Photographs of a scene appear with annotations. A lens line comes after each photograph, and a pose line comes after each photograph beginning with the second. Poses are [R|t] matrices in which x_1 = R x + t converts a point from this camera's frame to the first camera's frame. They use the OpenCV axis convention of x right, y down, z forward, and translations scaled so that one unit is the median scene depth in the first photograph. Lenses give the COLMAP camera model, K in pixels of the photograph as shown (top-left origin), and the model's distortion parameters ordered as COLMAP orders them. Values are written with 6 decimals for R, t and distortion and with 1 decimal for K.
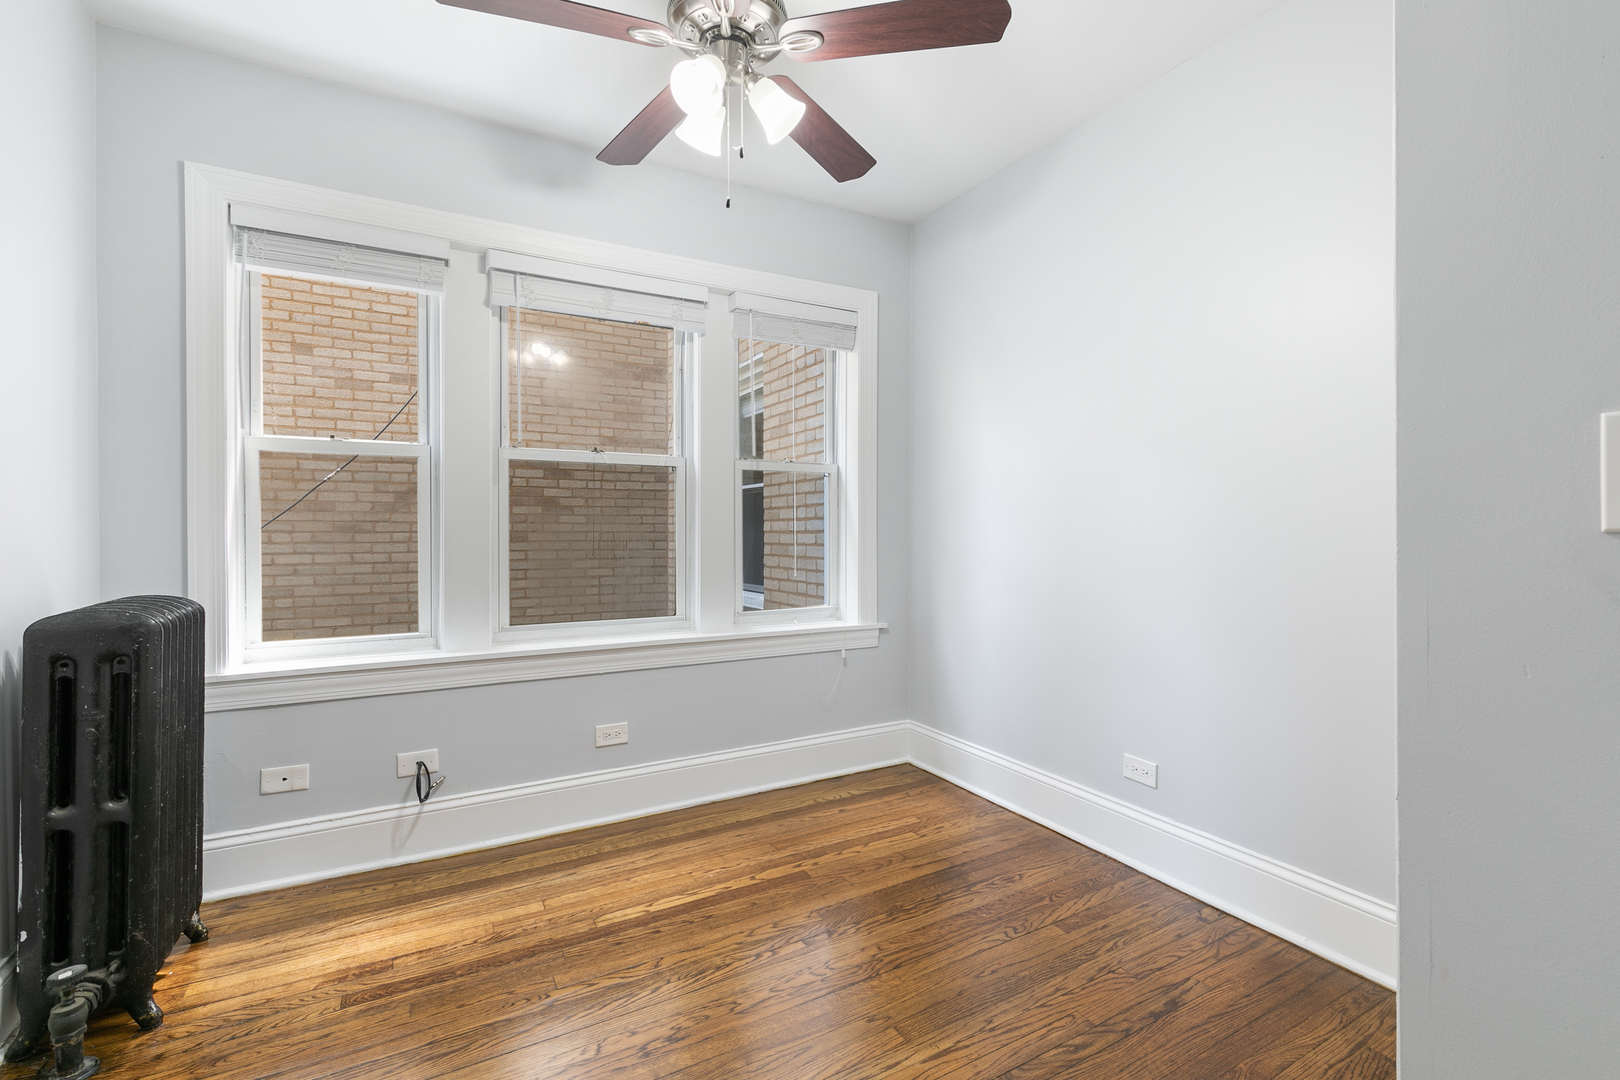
lens RADIAL K [[731.5, 0, 821.7], [0, 731.5, 537.3], [0, 0, 1]] dist [0.000860, 0.001489]
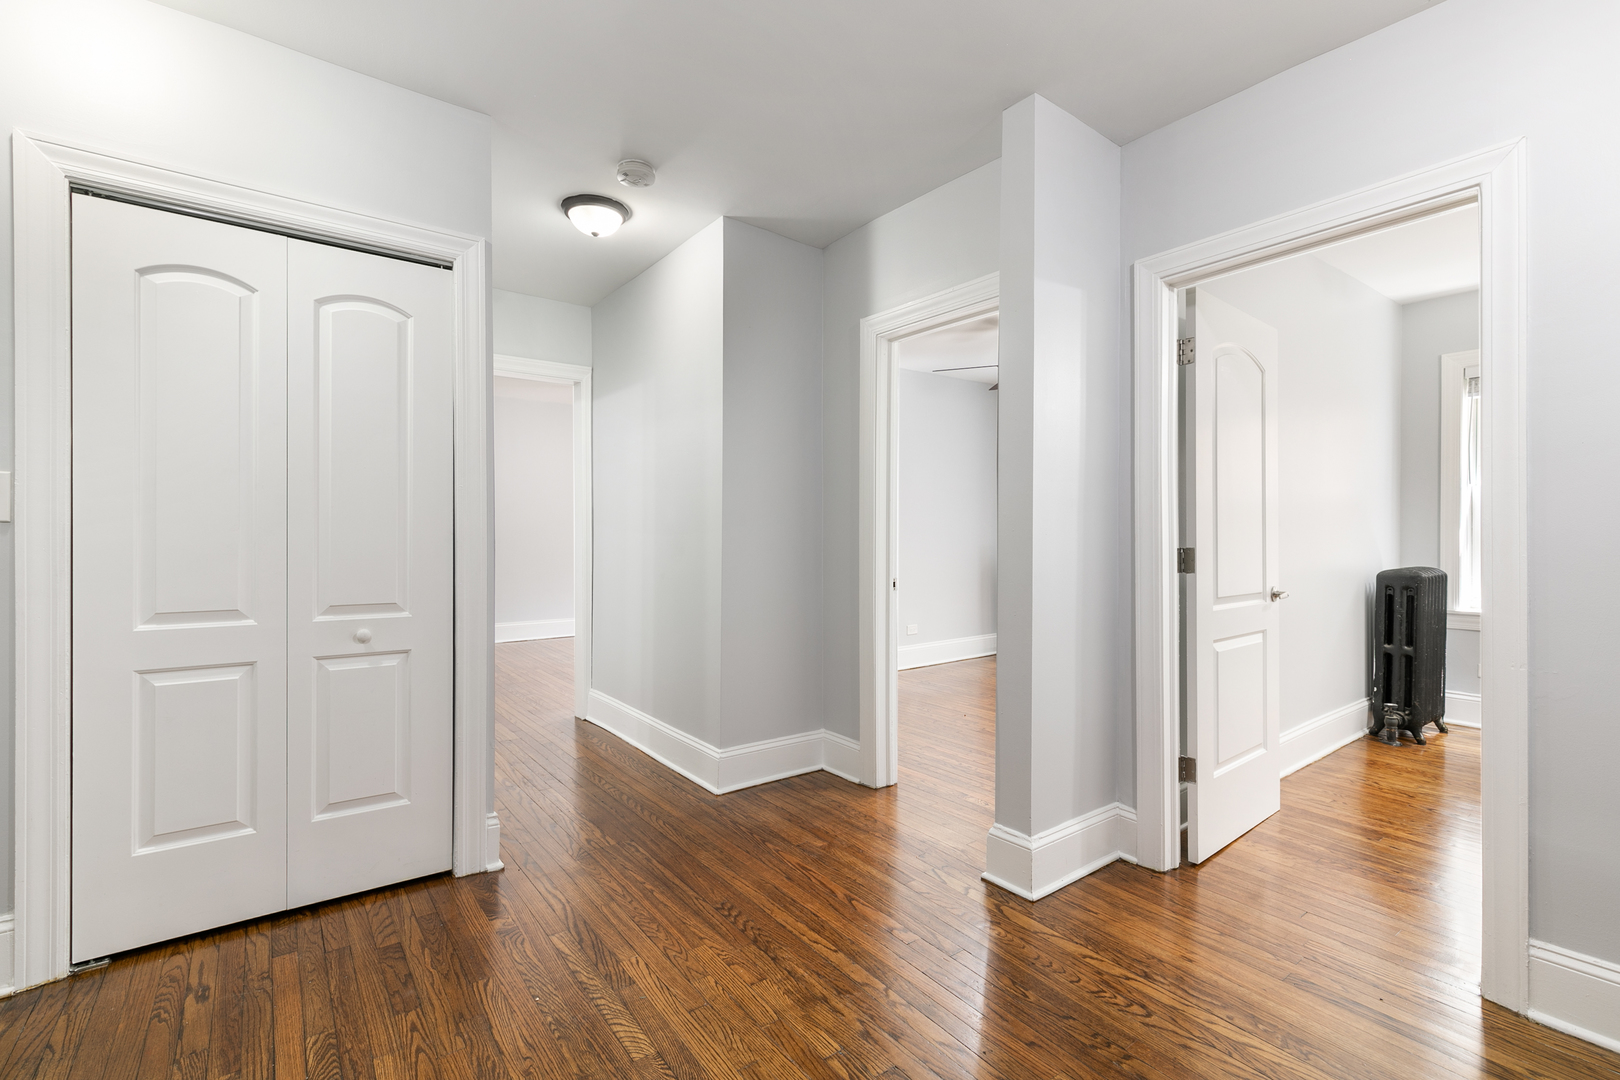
lens RADIAL K [[731.5, 0, 815.1], [0, 731.5, 542.0], [0, 0, 1]] dist [0.000860, 0.001489]
pose [[0.143077, 0.005415, -0.989697, 1.149136], [-0.013190, 0.999907, 0.003564, 0.026277], [0.989624, 0.012544, 0.143135, -1.287108]]
